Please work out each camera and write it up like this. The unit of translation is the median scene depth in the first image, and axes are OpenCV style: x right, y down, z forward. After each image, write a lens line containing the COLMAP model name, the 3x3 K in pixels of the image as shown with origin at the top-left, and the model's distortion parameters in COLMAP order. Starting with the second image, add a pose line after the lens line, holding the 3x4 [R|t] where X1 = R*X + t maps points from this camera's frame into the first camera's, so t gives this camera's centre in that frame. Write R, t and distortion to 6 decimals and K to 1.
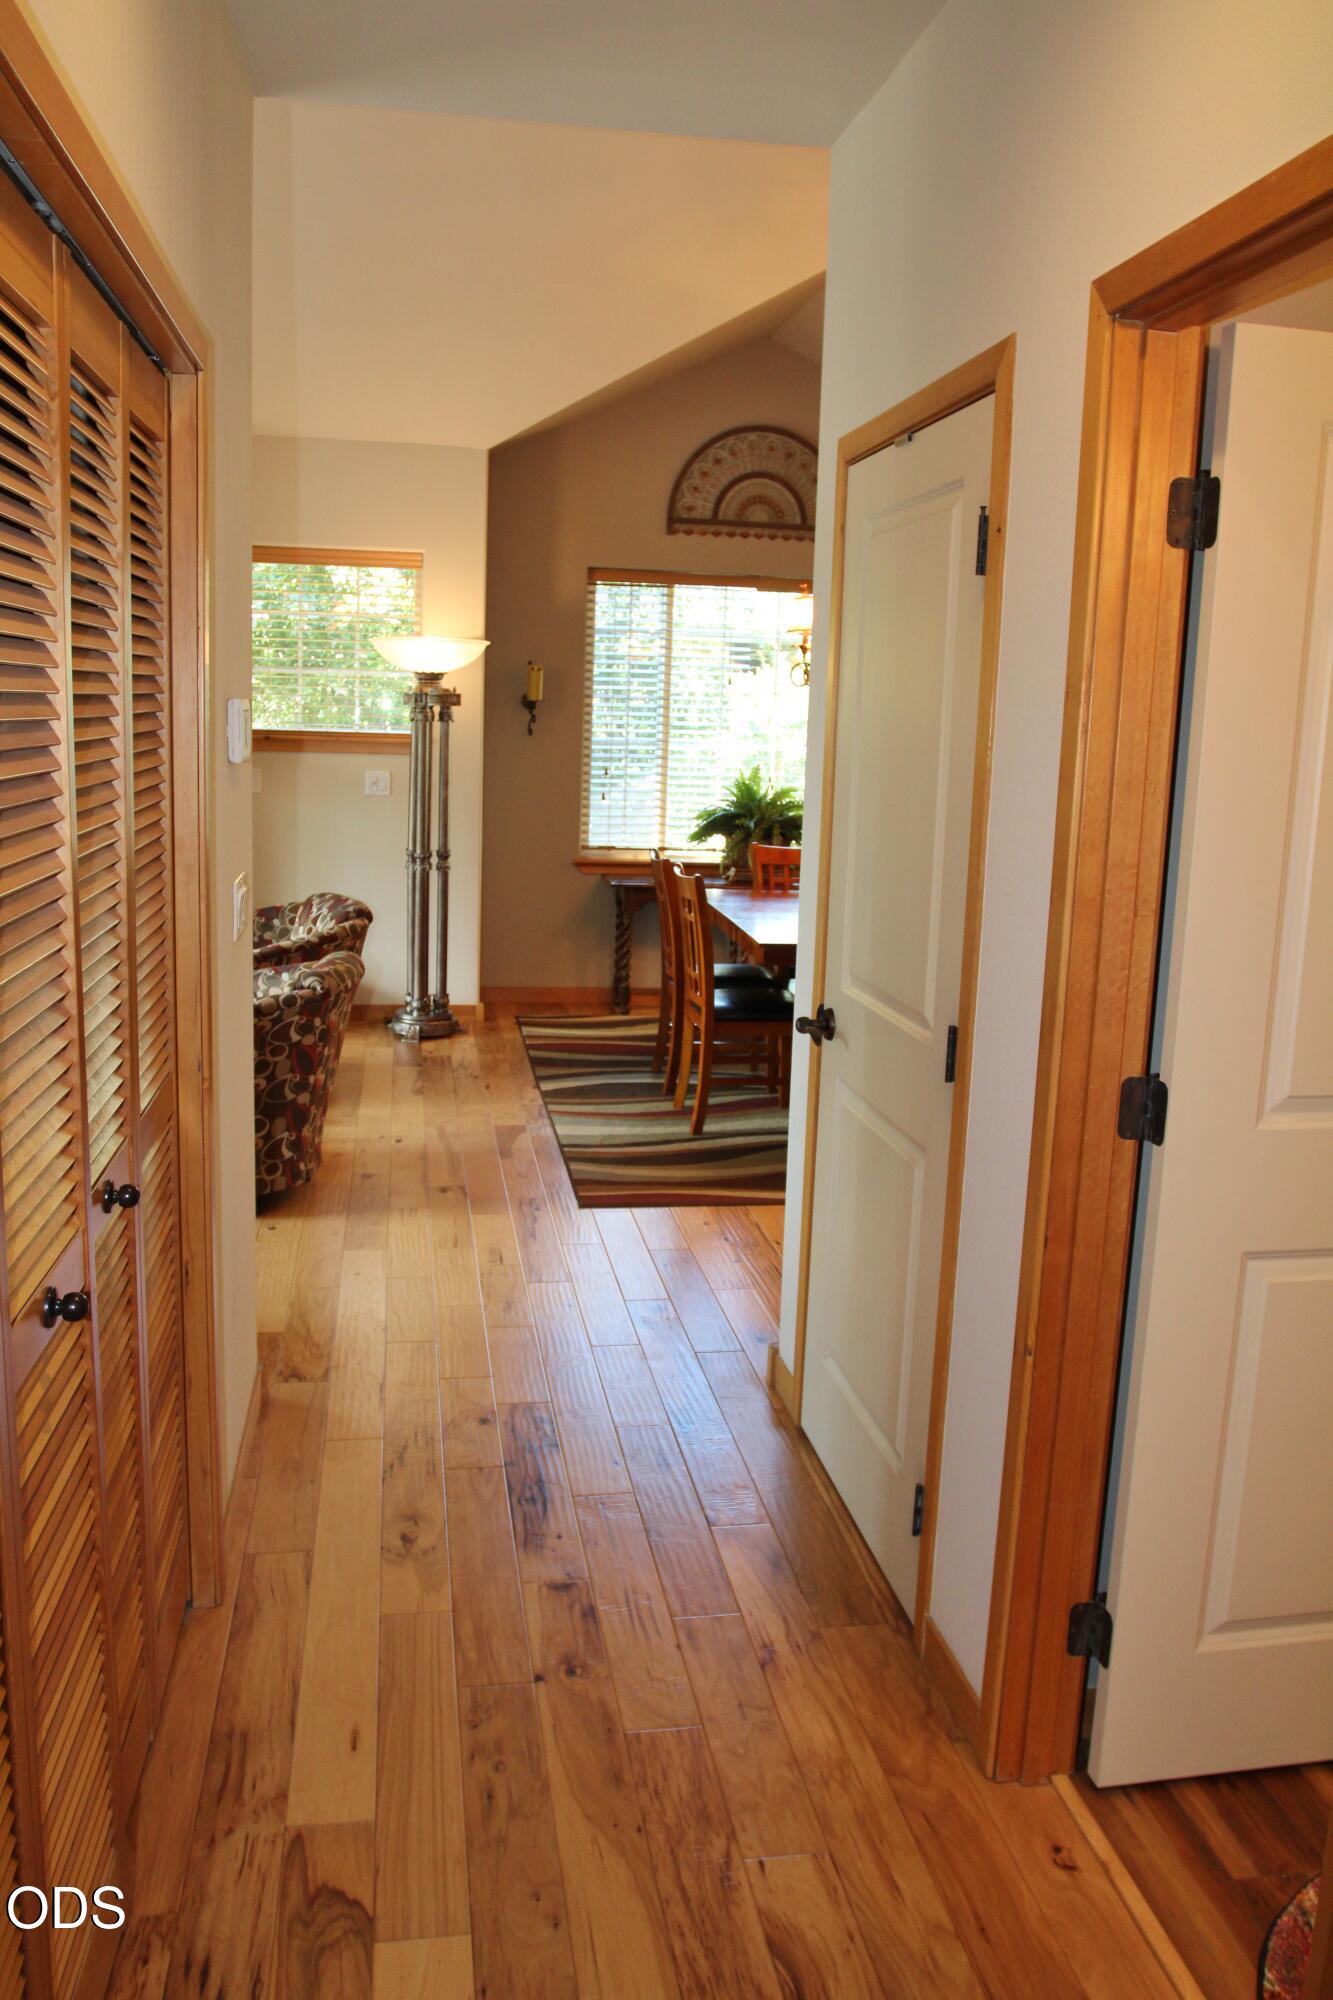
lens RADIAL K [[1557.3, 0, 666.5], [0, 1557.3, 1000.0], [0, 0, 1]] dist [-0.084867, 0.049662]
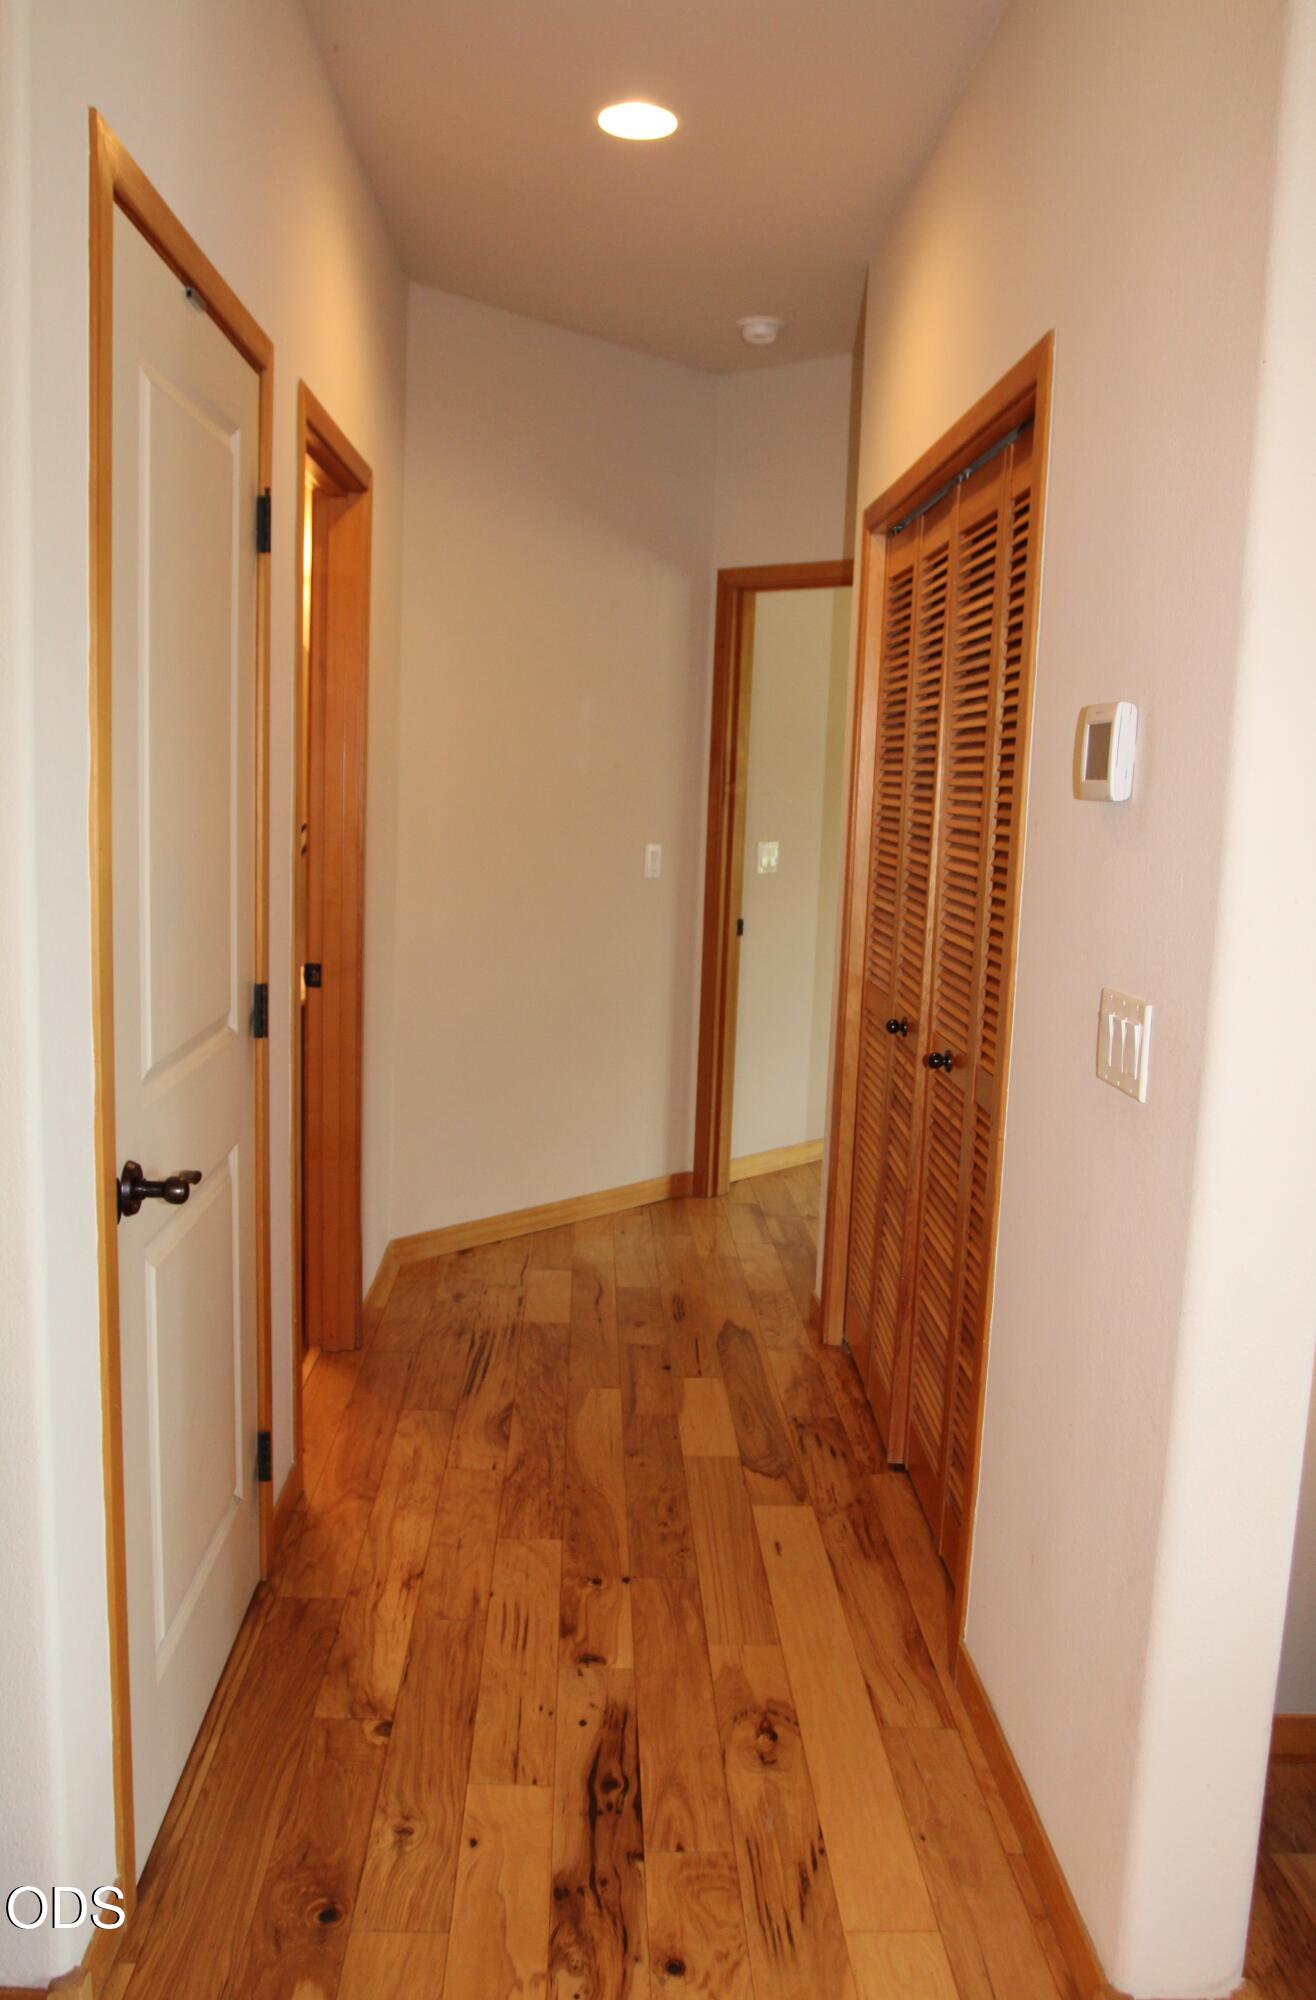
lens RADIAL K [[1603.4, 0, 658.0], [0, 1603.4, 1000.0], [0, 0, 1]] dist [-0.059335, 0.004907]
pose [[-0.989872, -0.089022, 0.110583, -0.216612], [-0.048840, 0.944956, 0.323531, -0.366259], [-0.133298, 0.314853, -0.939734, 2.151987]]
